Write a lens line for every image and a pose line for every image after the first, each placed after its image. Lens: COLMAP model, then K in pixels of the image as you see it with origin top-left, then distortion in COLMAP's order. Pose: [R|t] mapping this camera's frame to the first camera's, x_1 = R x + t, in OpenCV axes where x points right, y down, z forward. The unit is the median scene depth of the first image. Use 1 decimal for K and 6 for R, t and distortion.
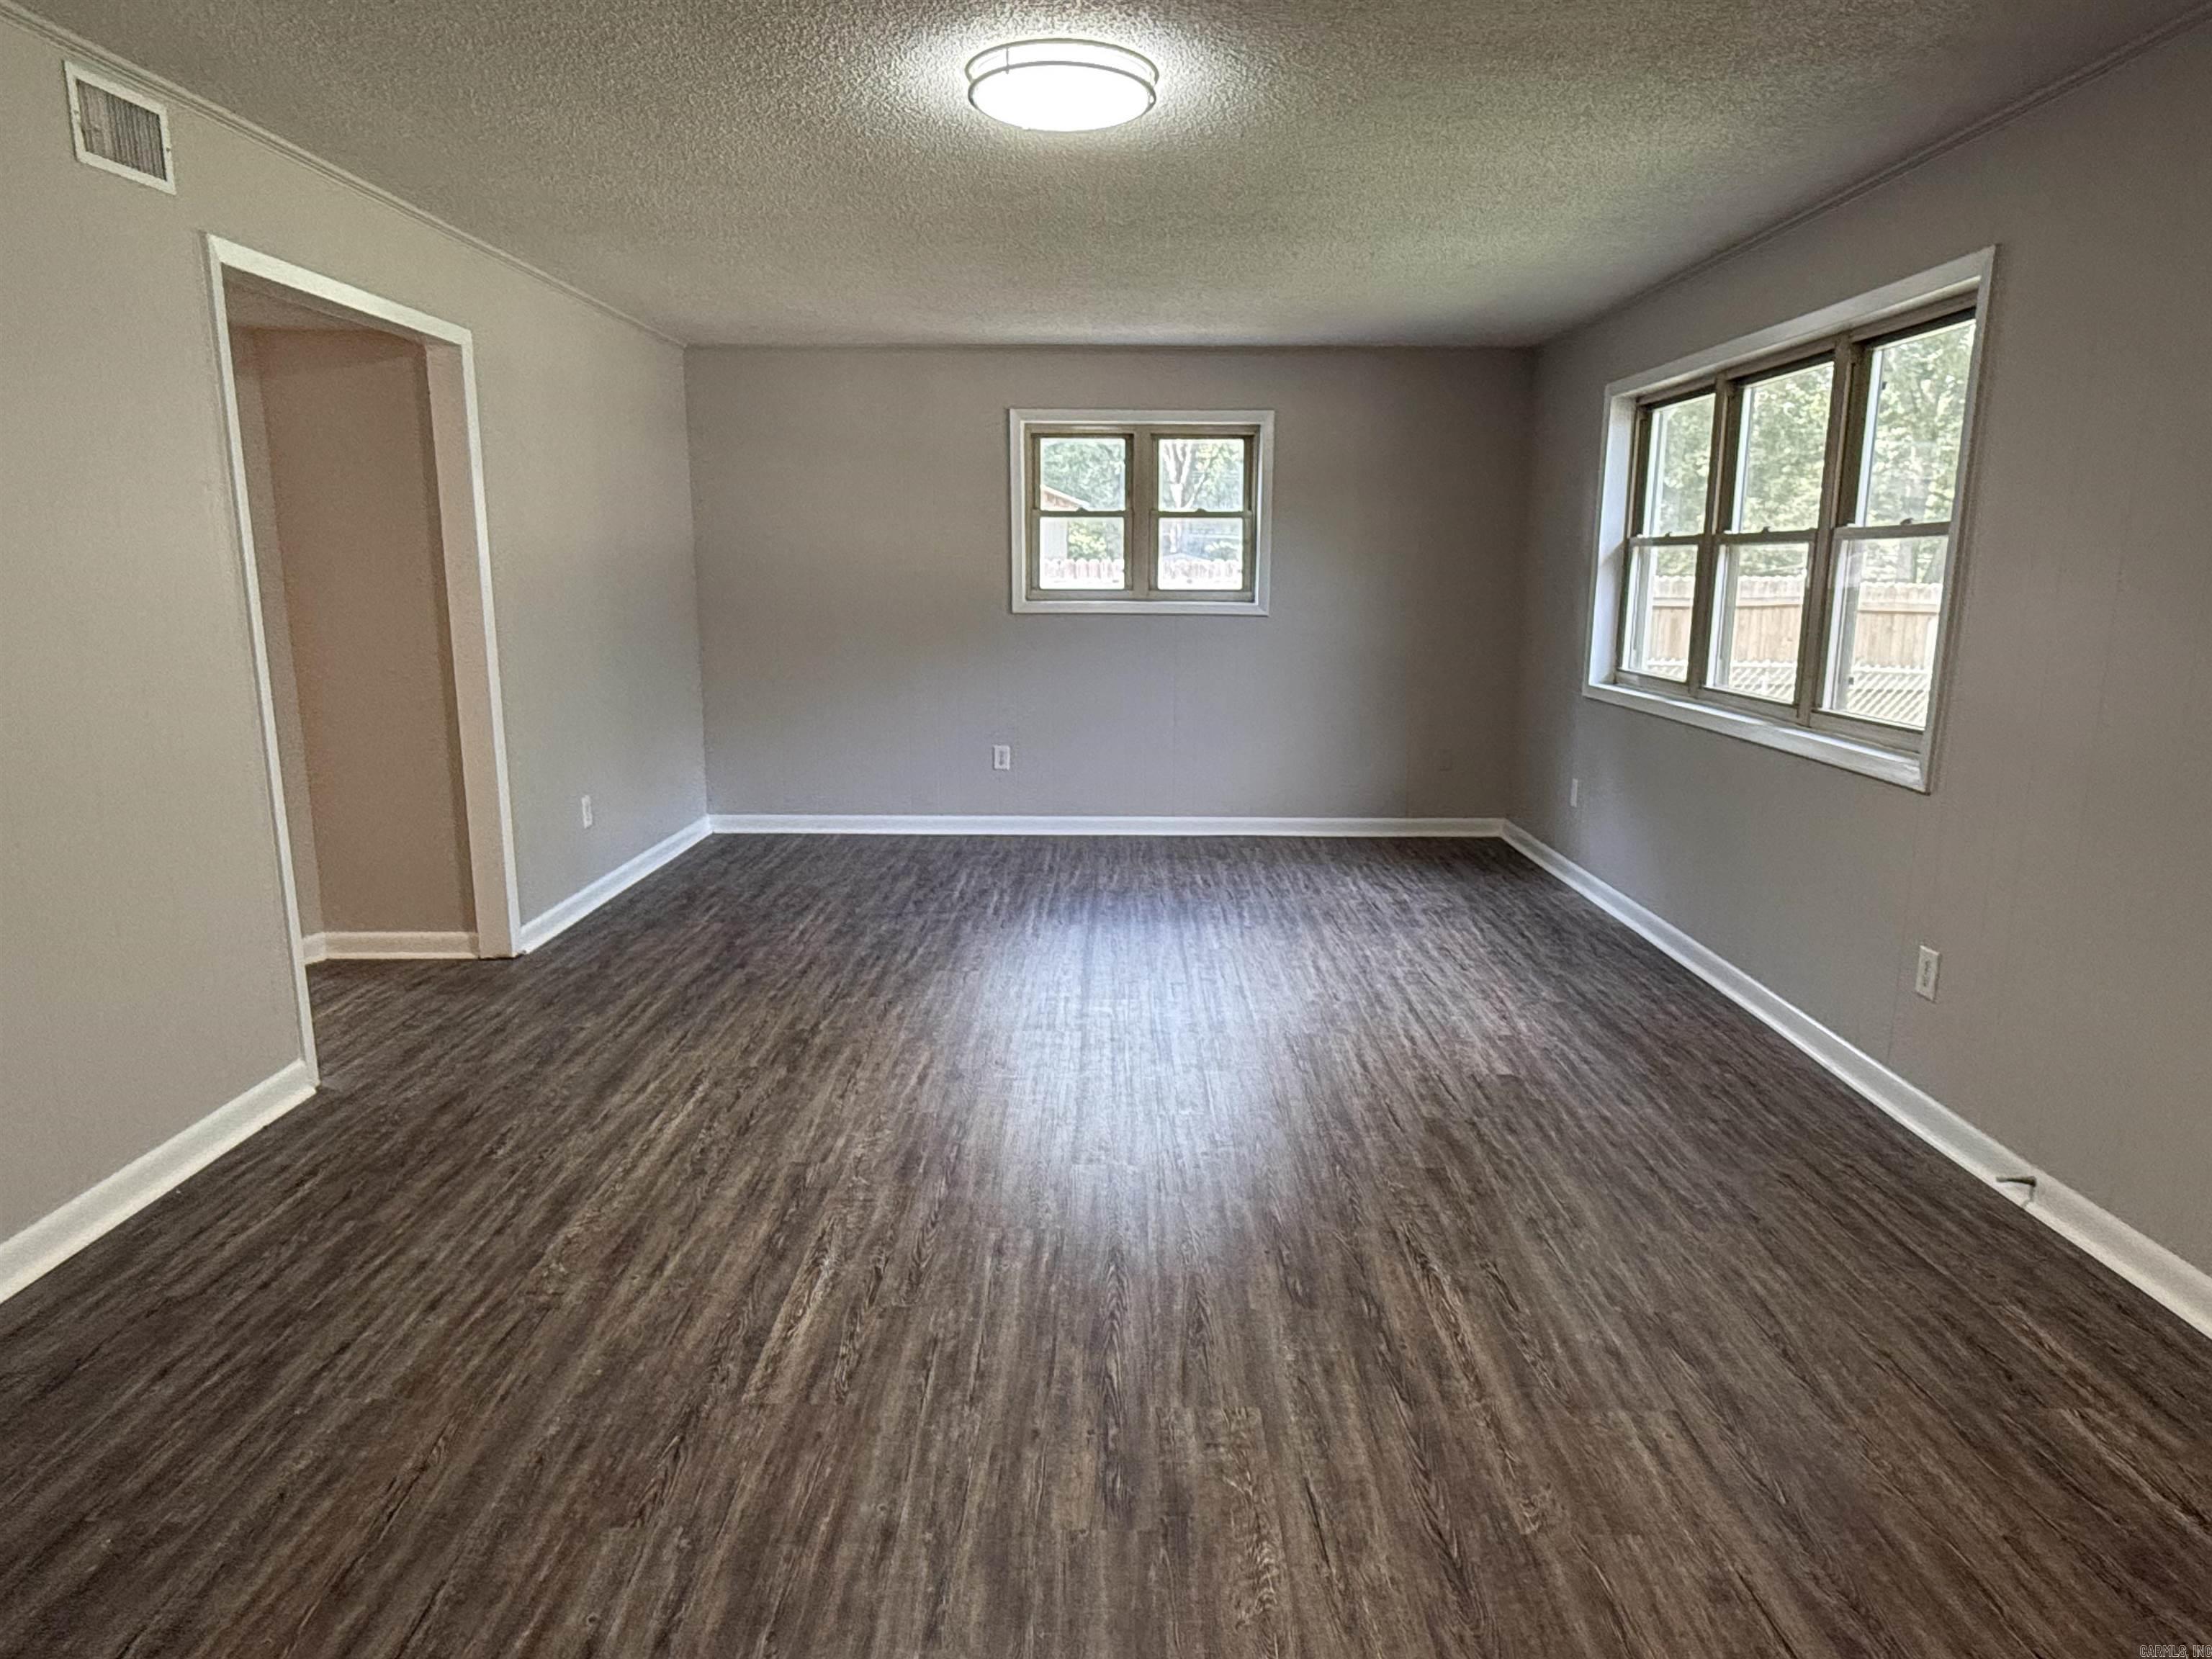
lens RADIAL K [[1354.9, 0, 1110.7], [0, 1354.9, 836.1], [0, 0, 1]] dist [-0.000638, 0.001434]
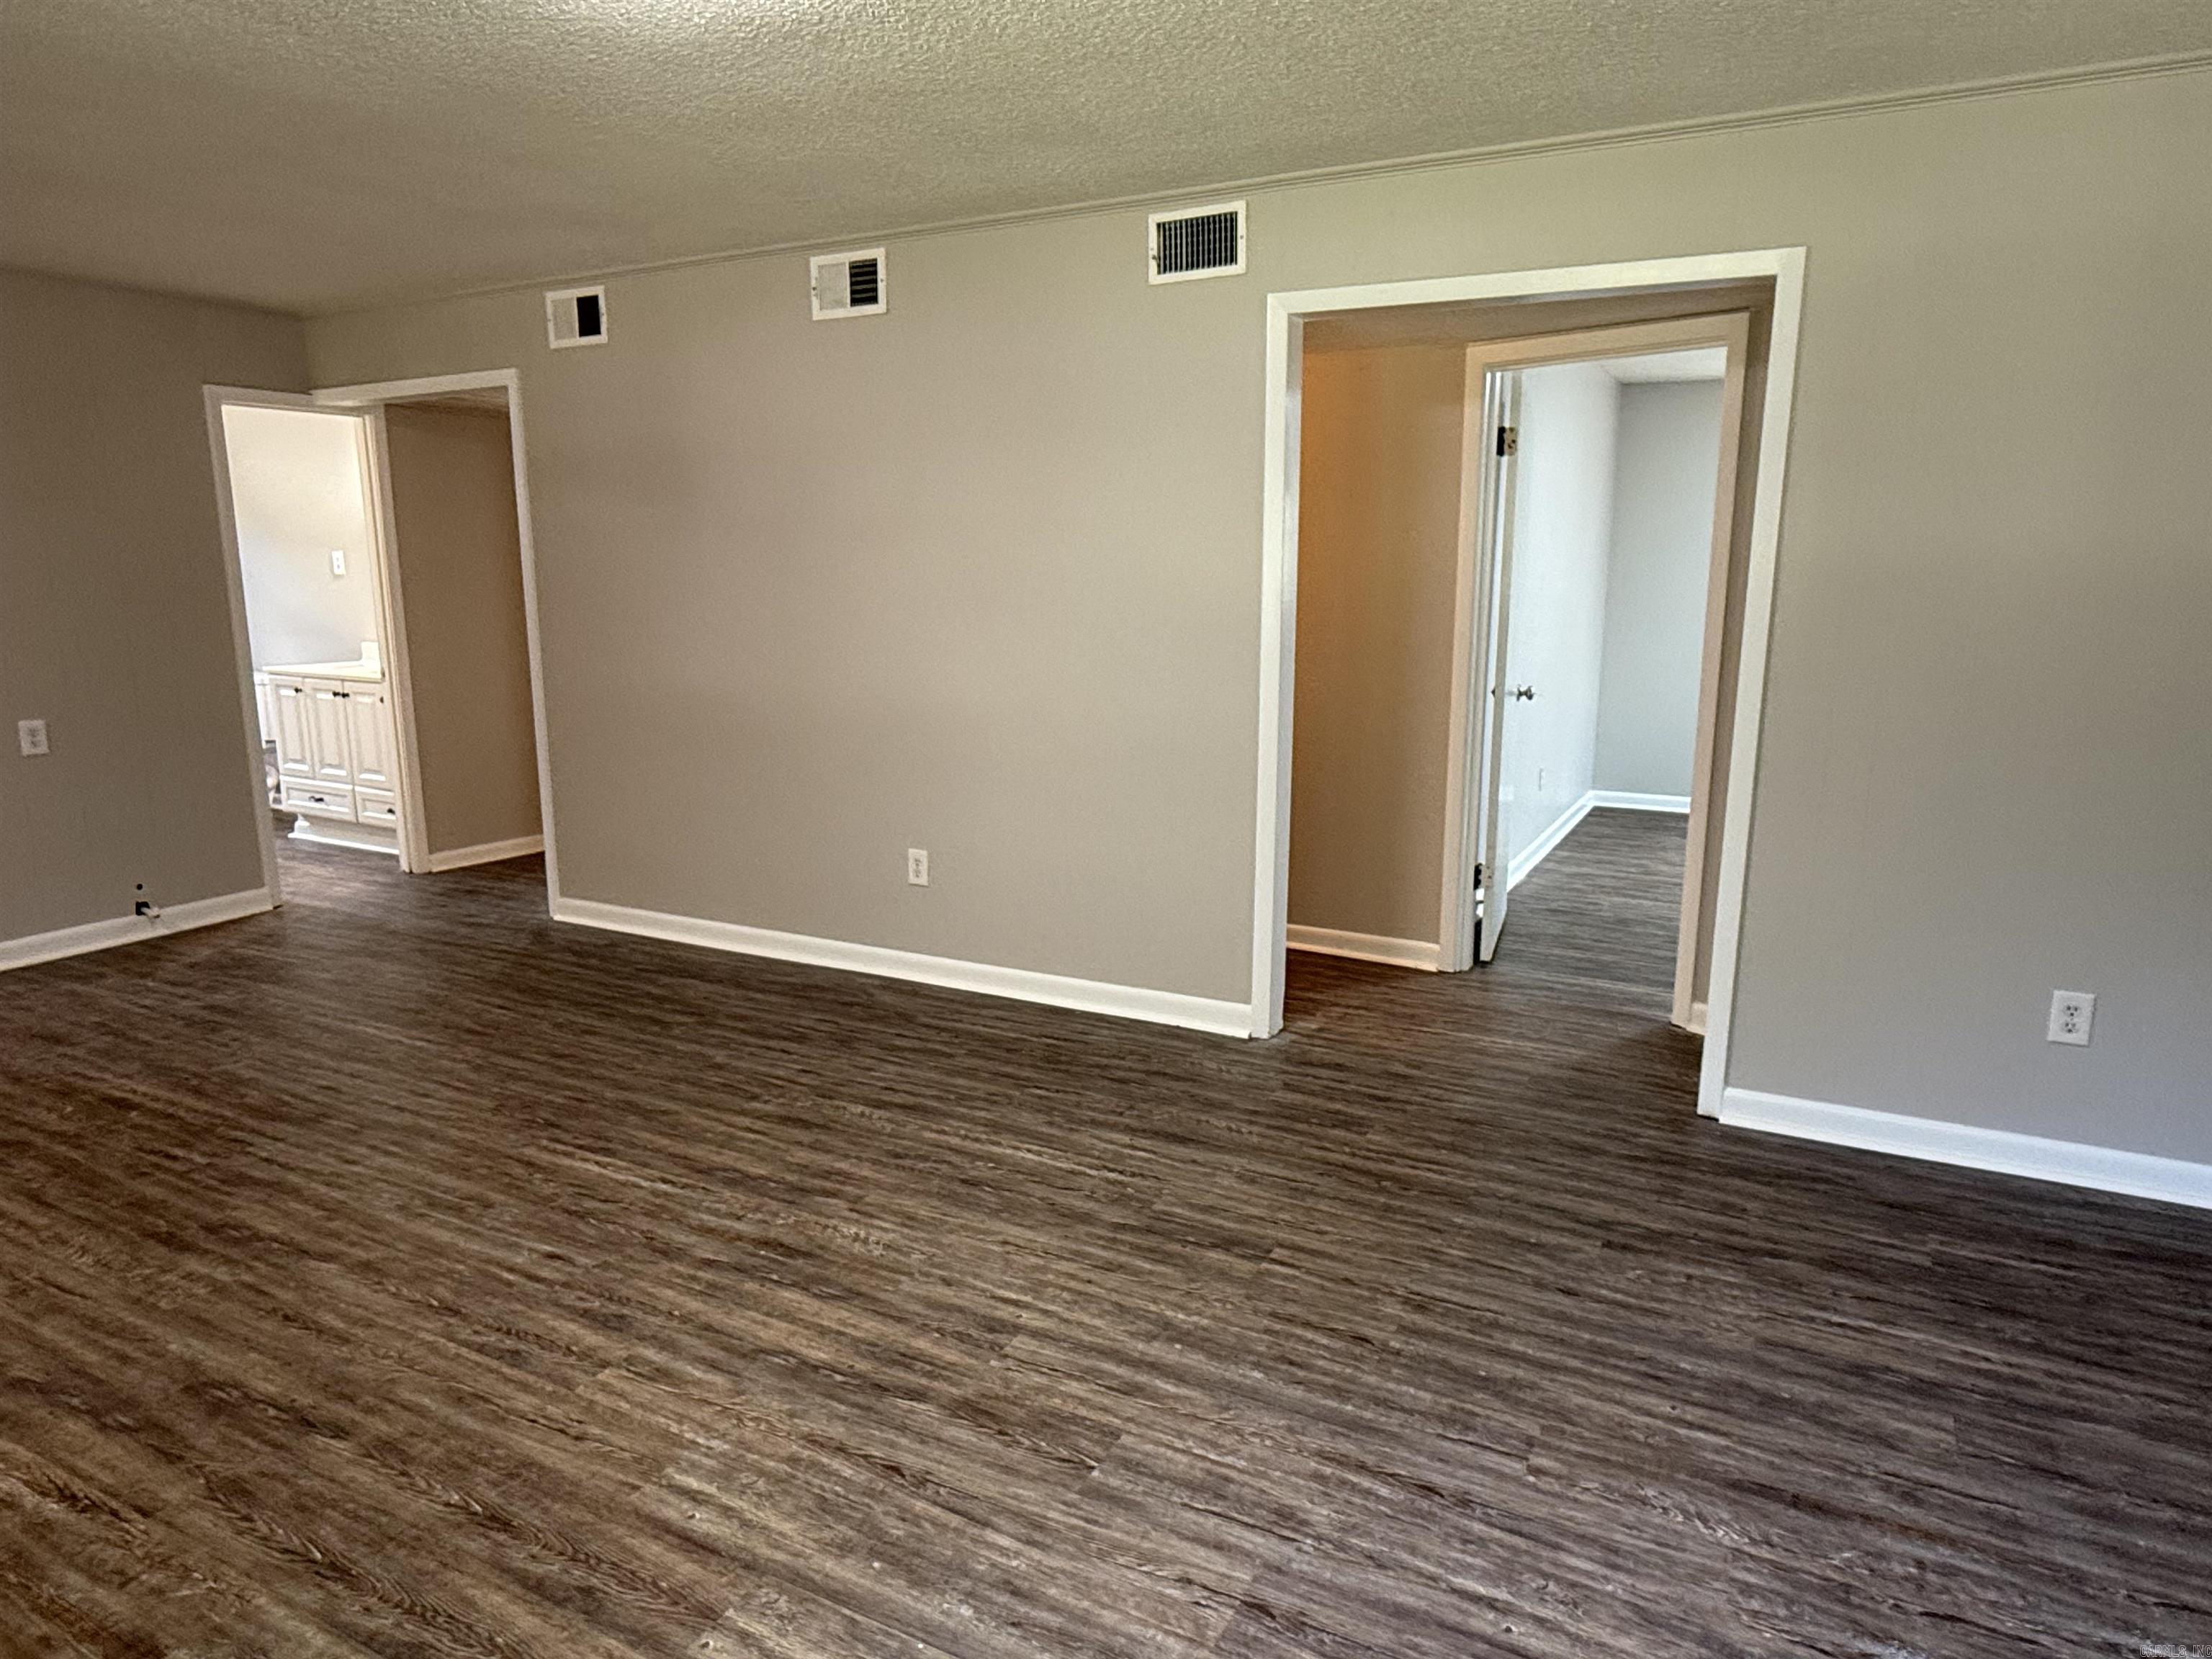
lens RADIAL K [[1354.9, 0, 1113.2], [0, 1354.9, 833.5], [0, 0, 1]] dist [-0.000638, 0.001434]
pose [[-0.463729, 0.169702, -0.869573, 0.512318], [-0.178574, 0.943438, 0.279348, -0.324803], [0.867794, 0.284825, -0.407195, 1.567359]]
